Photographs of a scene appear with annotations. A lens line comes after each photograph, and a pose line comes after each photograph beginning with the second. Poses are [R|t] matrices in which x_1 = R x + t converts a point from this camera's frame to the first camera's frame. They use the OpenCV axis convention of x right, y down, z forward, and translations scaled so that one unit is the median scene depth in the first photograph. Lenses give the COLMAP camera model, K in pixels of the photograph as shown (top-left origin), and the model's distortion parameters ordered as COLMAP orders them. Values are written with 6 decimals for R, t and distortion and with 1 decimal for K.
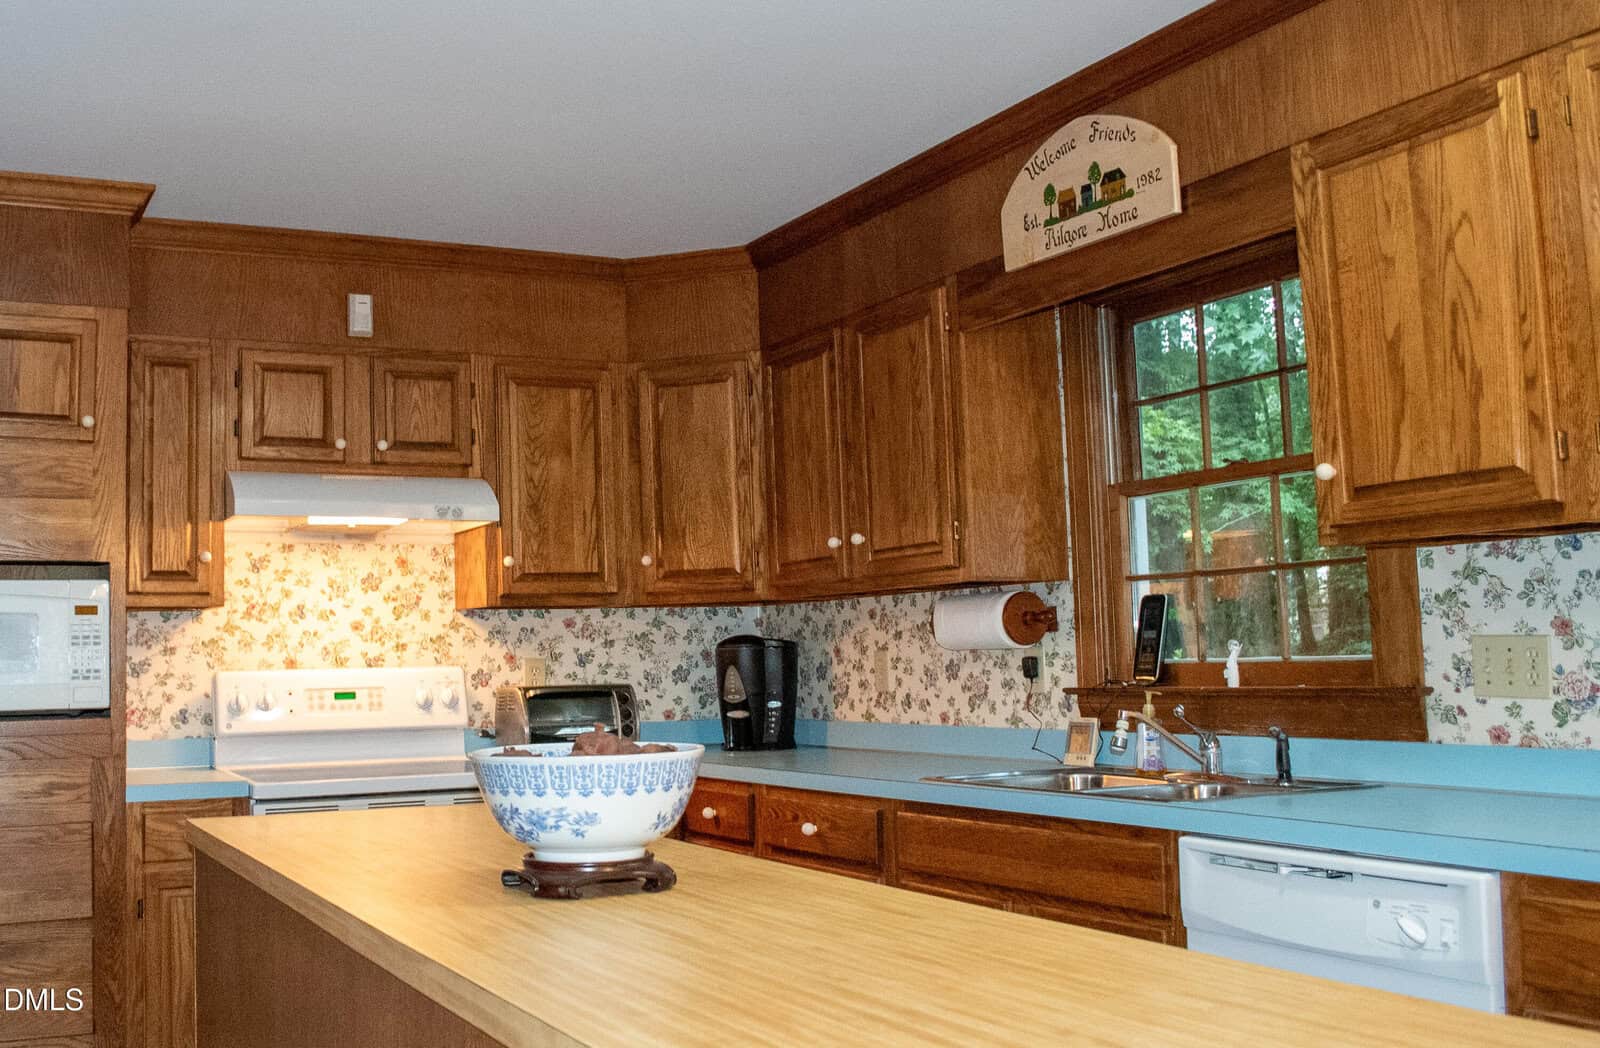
lens RADIAL K [[1614.9, 0, 607.5], [0, 1614.9, 520.8], [0, 0, 1]] dist [-0.077532, -0.005752]
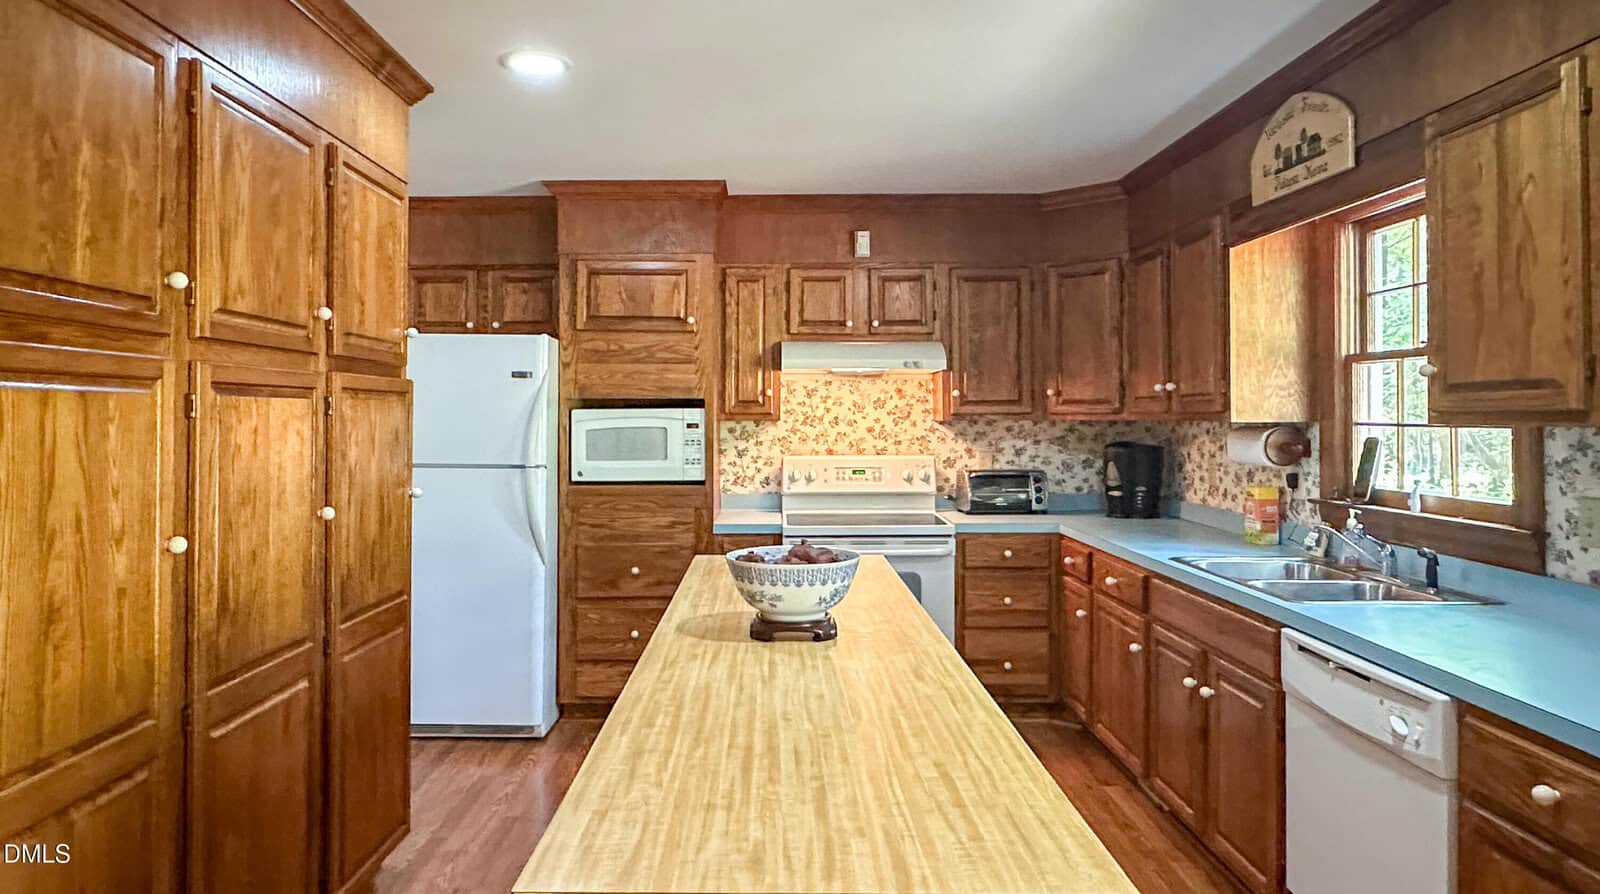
lens RADIAL K [[1028.7, 0, 747.3], [0, 1028.7, 408.0], [0, 0, 1]] dist [0.001211, 0.003626]
pose [[0.909779, 0.017515, -0.414724, 0.179663], [0.018381, 0.996429, 0.082405, -0.049854], [0.414686, -0.082593, 0.906208, -0.013120]]
